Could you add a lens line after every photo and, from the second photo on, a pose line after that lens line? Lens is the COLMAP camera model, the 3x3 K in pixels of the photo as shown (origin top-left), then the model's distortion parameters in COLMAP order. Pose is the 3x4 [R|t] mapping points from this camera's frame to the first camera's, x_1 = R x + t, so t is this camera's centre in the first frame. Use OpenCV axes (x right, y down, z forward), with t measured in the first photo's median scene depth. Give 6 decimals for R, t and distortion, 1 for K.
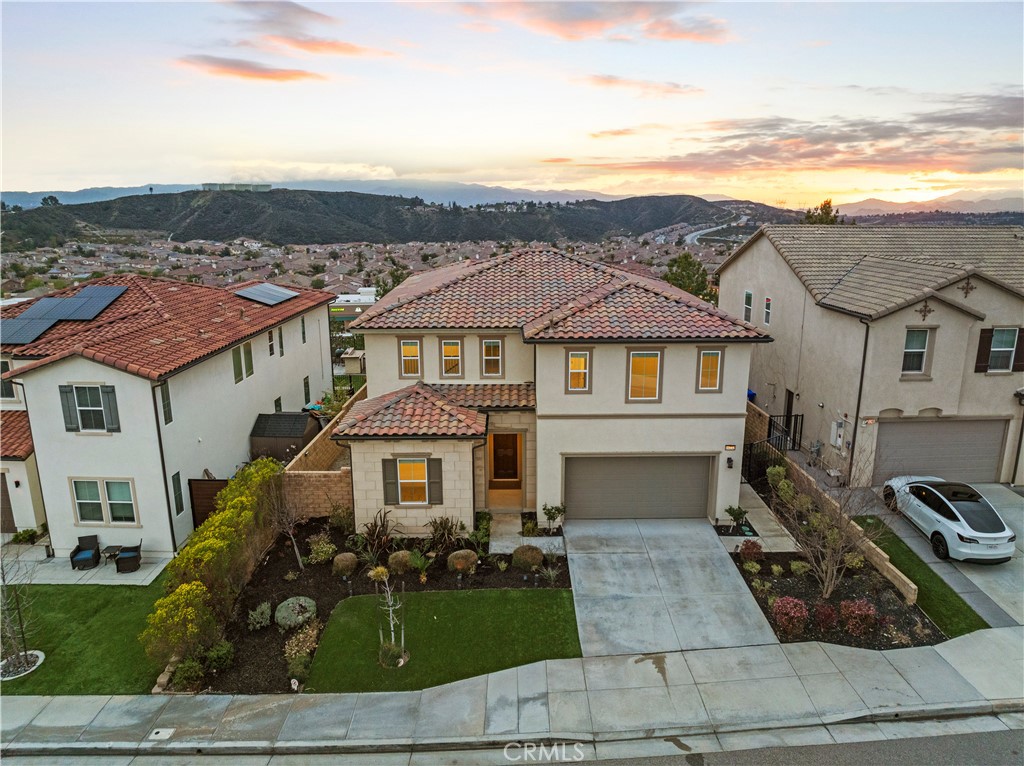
lens RADIAL K [[720.3, 0, 512.0], [0, 720.3, 383.0], [0, 0, 1]] dist [-0.038574, 0.003707]
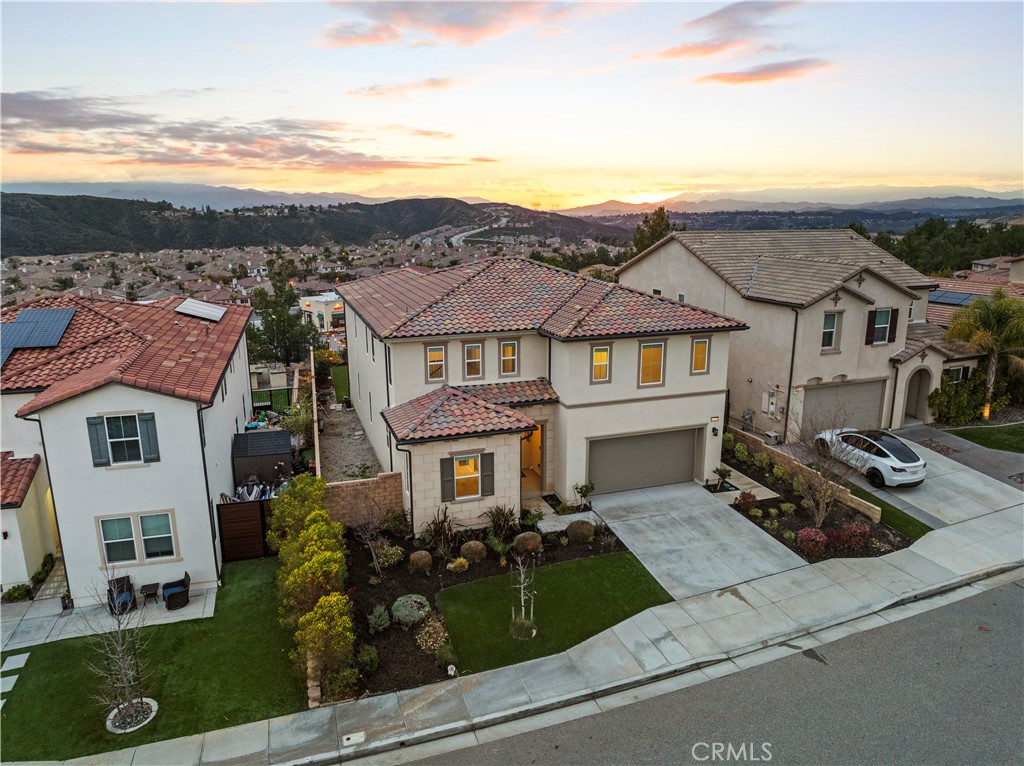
lens RADIAL K [[720.3, 0, 512.0], [0, 720.3, 383.0], [0, 0, 1]] dist [-0.038574, 0.003707]
pose [[0.948746, -0.075609, 0.306861, -0.388480], [0.076687, 0.997018, 0.008562, -0.006657], [-0.306593, 0.015409, 0.951716, -0.042778]]
